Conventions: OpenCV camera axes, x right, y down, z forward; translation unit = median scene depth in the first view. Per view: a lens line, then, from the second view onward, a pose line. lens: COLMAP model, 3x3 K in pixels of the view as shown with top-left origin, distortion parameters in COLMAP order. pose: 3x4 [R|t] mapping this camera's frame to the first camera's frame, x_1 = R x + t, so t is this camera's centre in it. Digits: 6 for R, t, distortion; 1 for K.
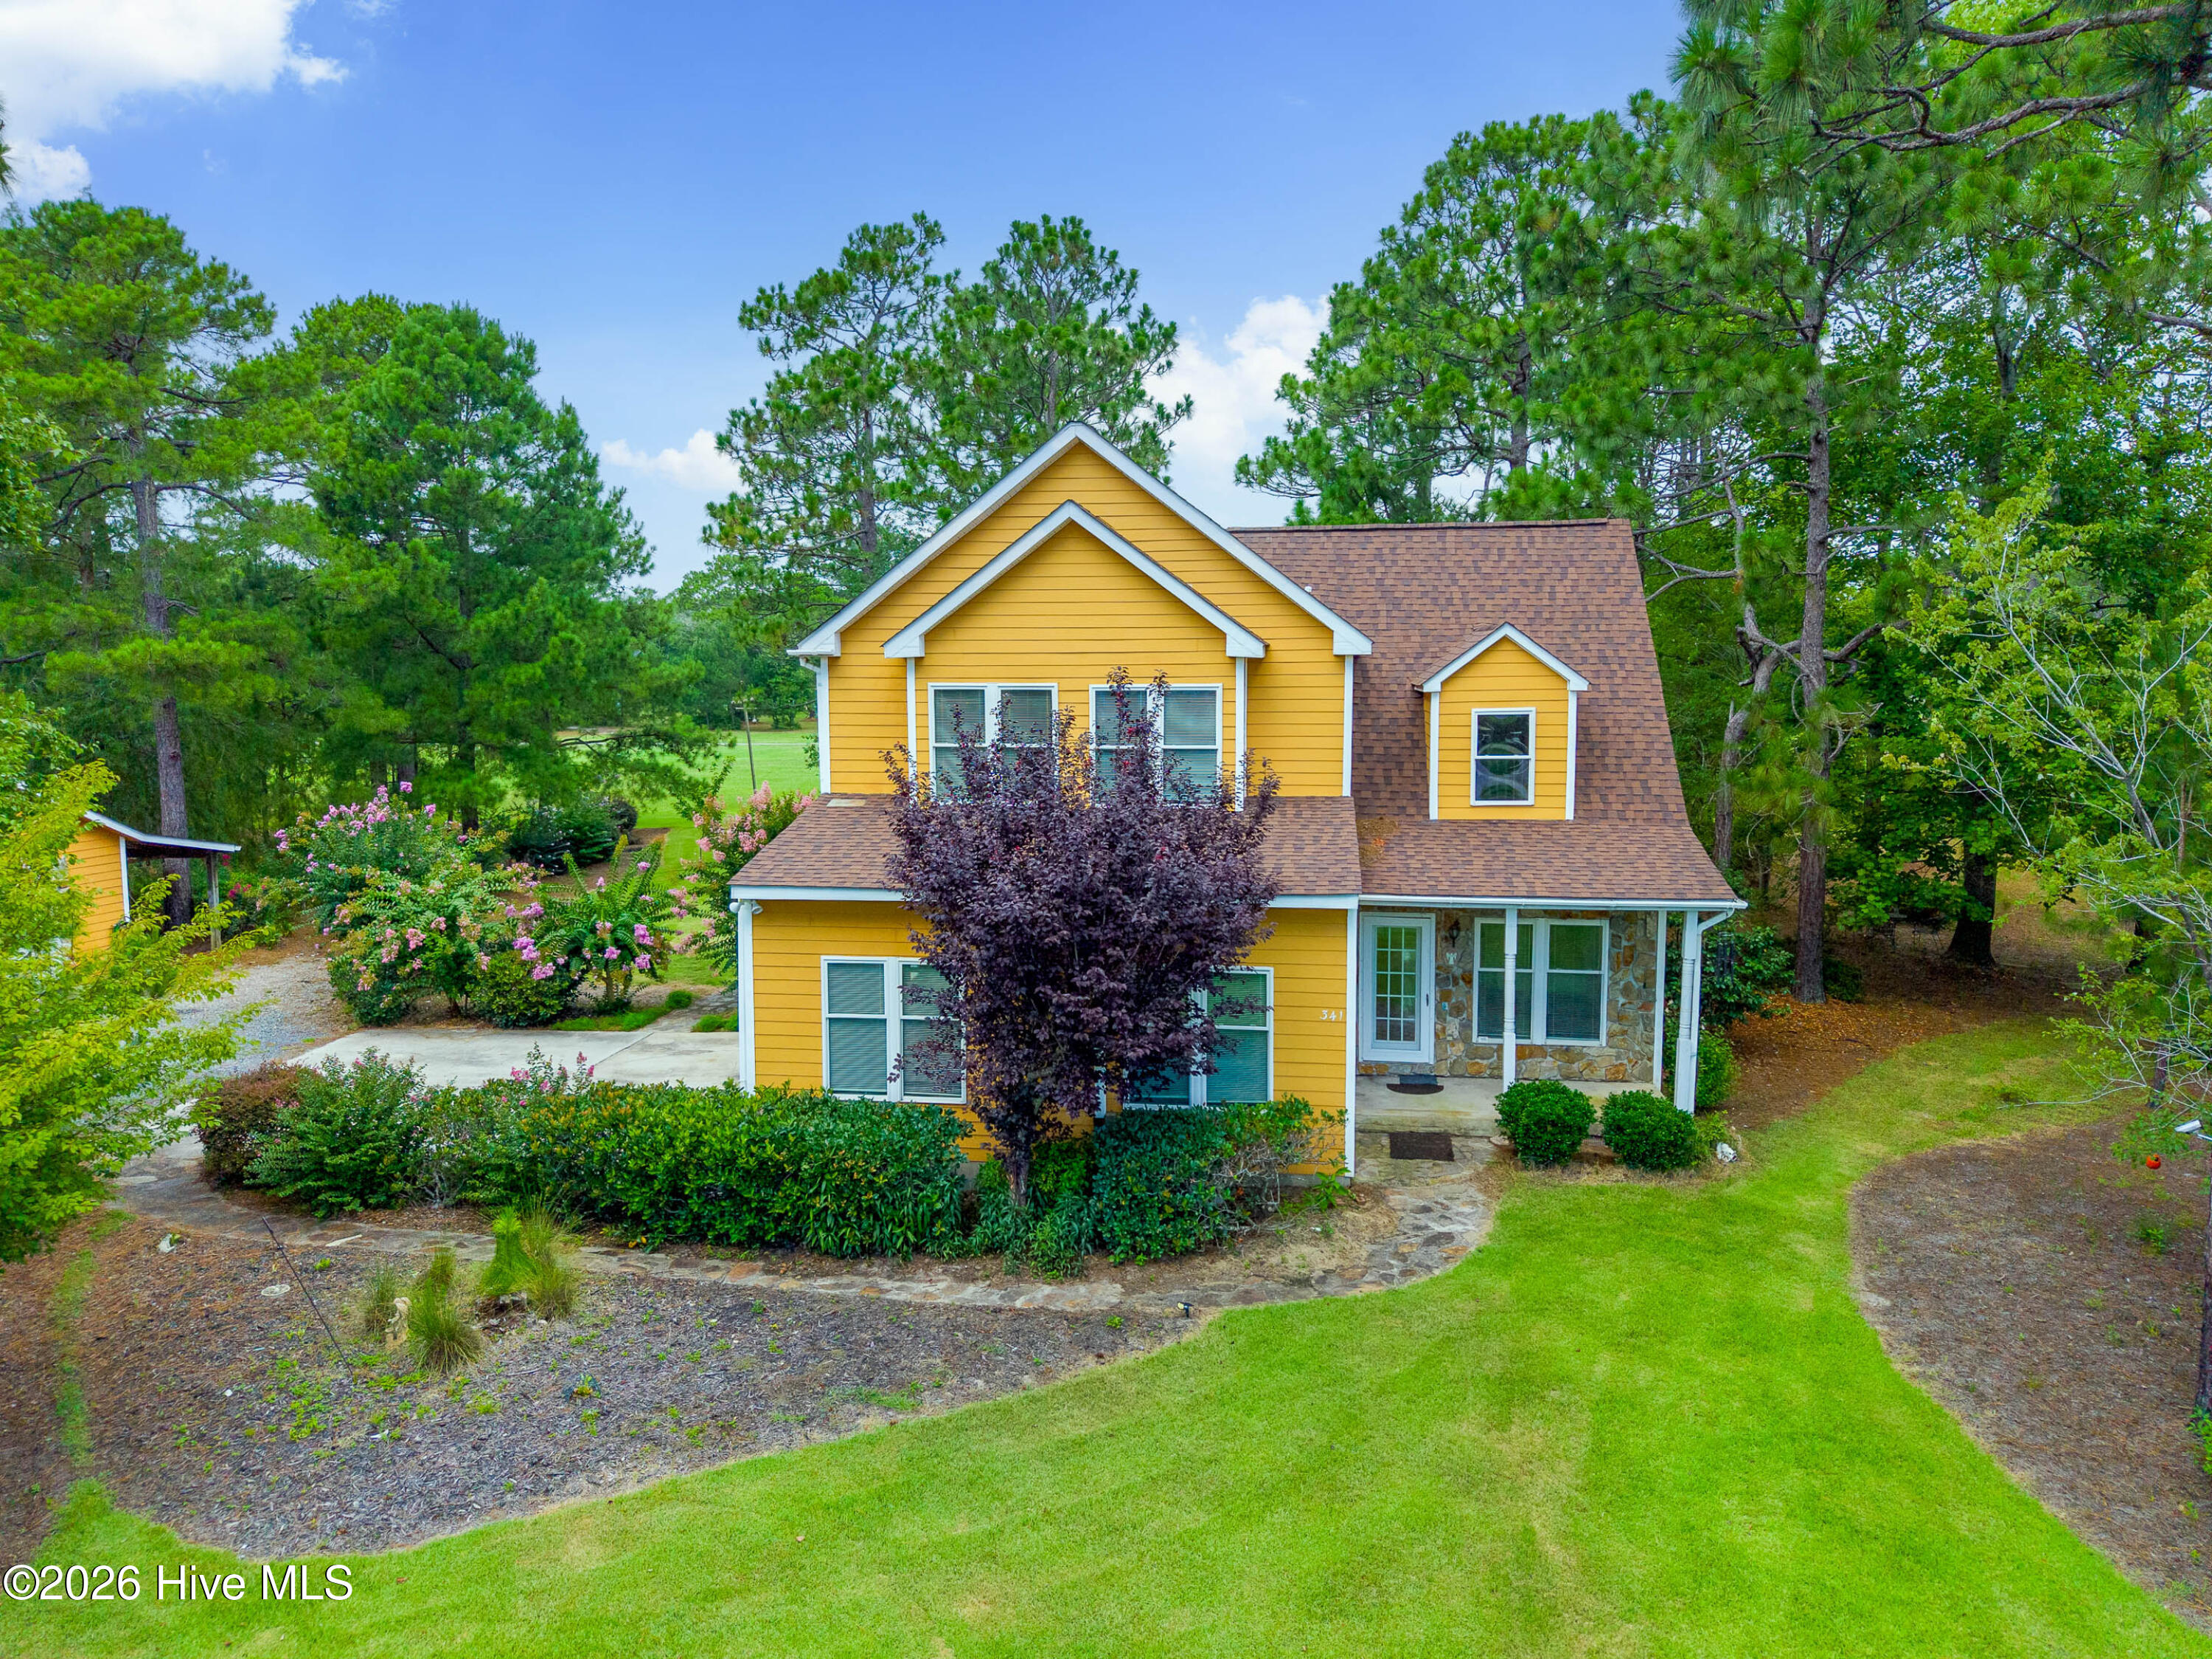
lens RADIAL K [[1535.0, 0, 1078.5], [0, 1535.0, 784.0], [0, 0, 1]] dist [0.001376, -0.005721]
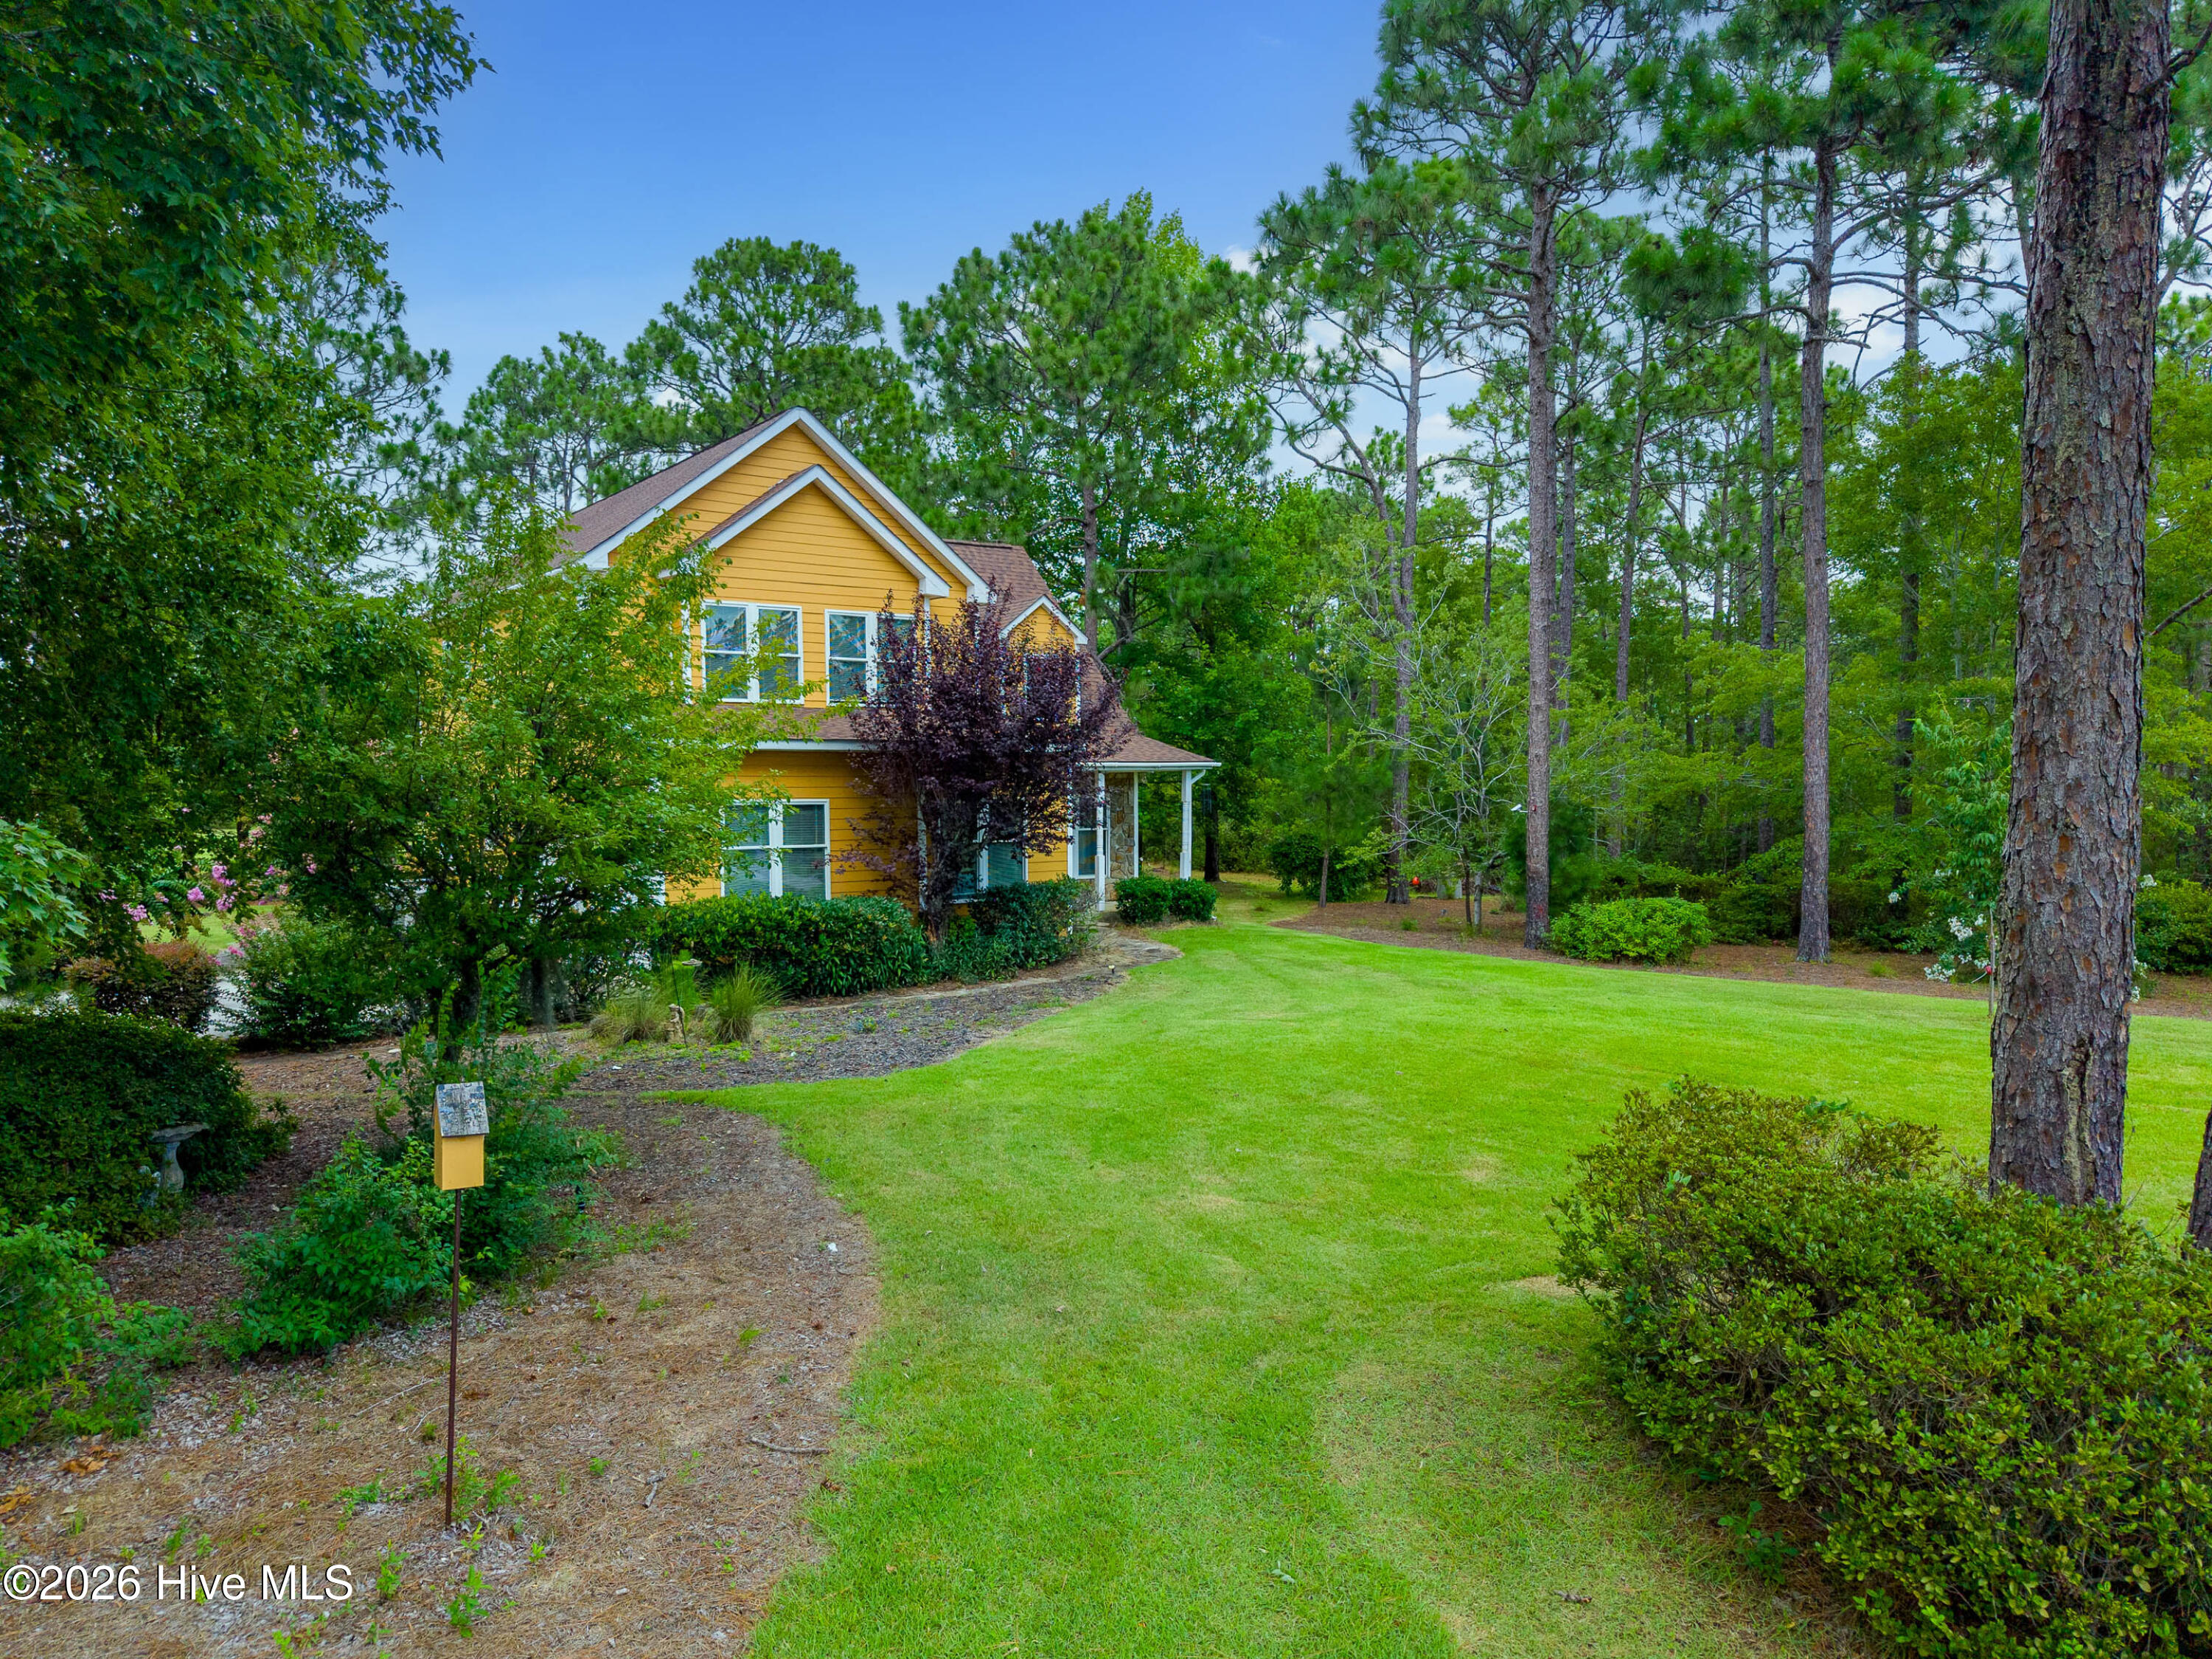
lens RADIAL K [[1519.1, 0, 1107.4], [0, 1519.1, 912.5], [0, 0, 1]] dist [0.002309, 0.000607]
pose [[0.722717, -0.060531, 0.688488, -0.748259], [0.064856, 0.997701, 0.019635, 0.187799], [-0.688094, 0.030462, 0.724982, -0.093199]]
